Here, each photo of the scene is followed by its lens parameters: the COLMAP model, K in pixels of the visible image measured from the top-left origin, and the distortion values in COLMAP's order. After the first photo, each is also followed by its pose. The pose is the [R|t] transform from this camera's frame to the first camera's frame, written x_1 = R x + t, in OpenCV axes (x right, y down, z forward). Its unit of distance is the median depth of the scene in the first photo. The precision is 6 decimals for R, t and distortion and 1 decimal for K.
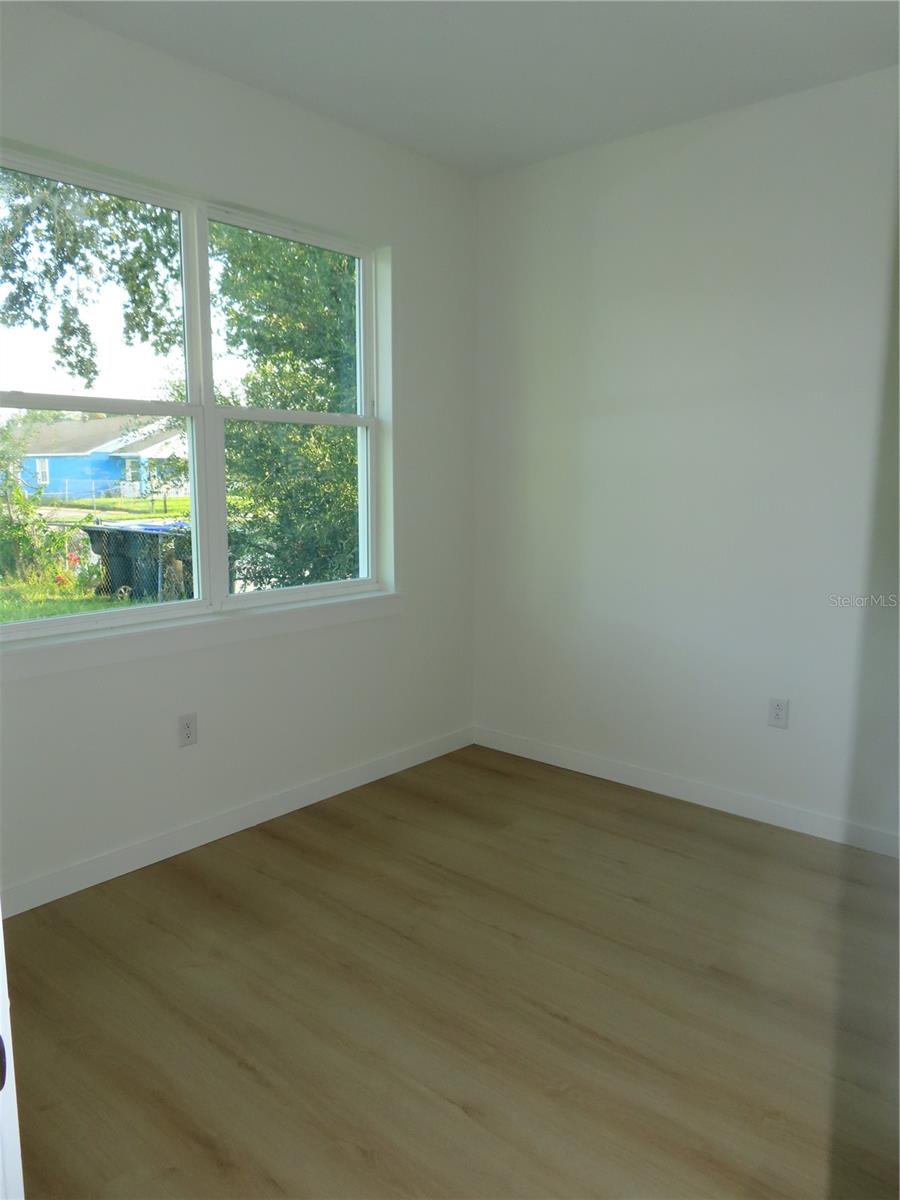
lens RADIAL K [[857.1, 0, 450.0], [0, 857.1, 600.0], [0, 0, 1]] dist [-0.005993, 0.001171]
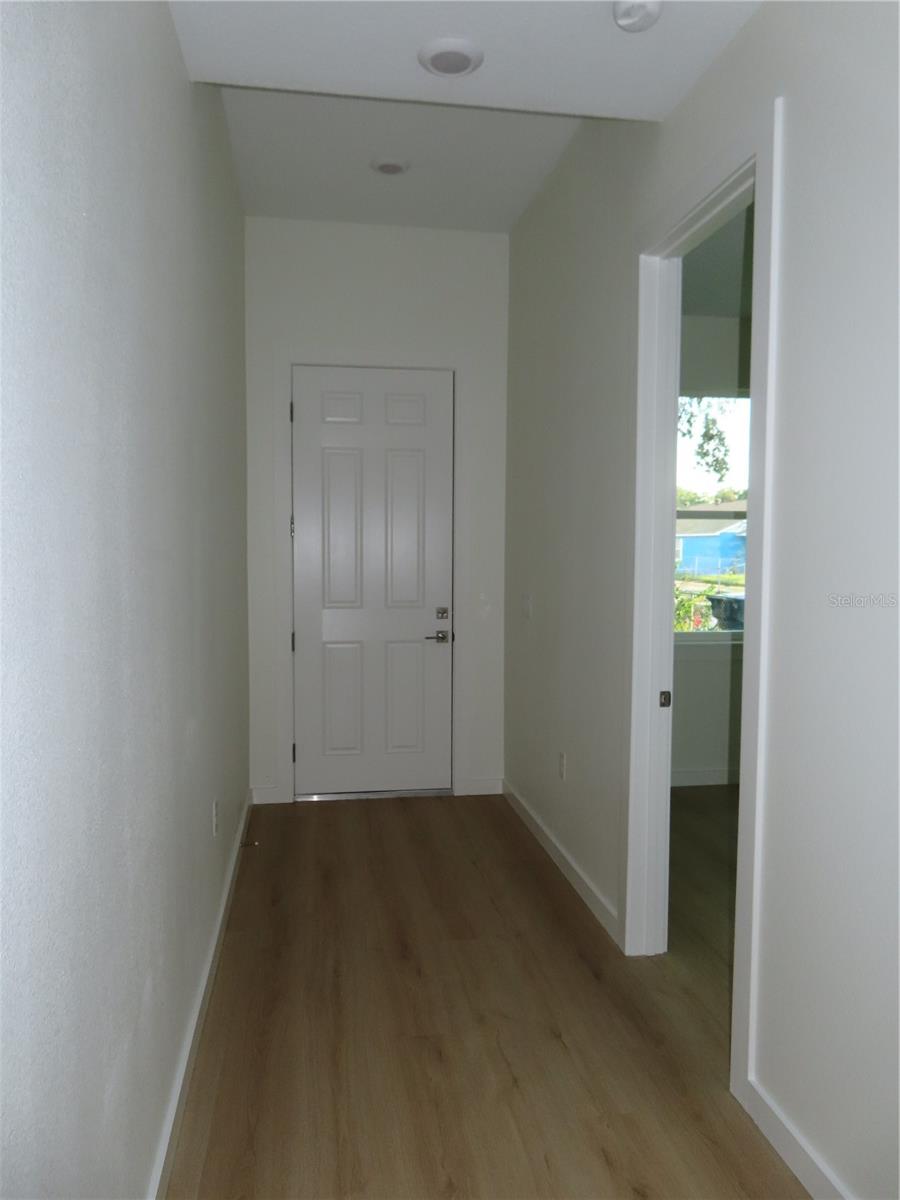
lens RADIAL K [[857.1, 0, 450.0], [0, 857.1, 600.0], [0, 0, 1]] dist [-0.005993, 0.001171]
pose [[0.766103, 0.040324, -0.641452, 0.068676], [-0.098123, 0.993668, -0.054726, 0.021600], [0.635184, 0.104867, 0.765209, -0.152506]]
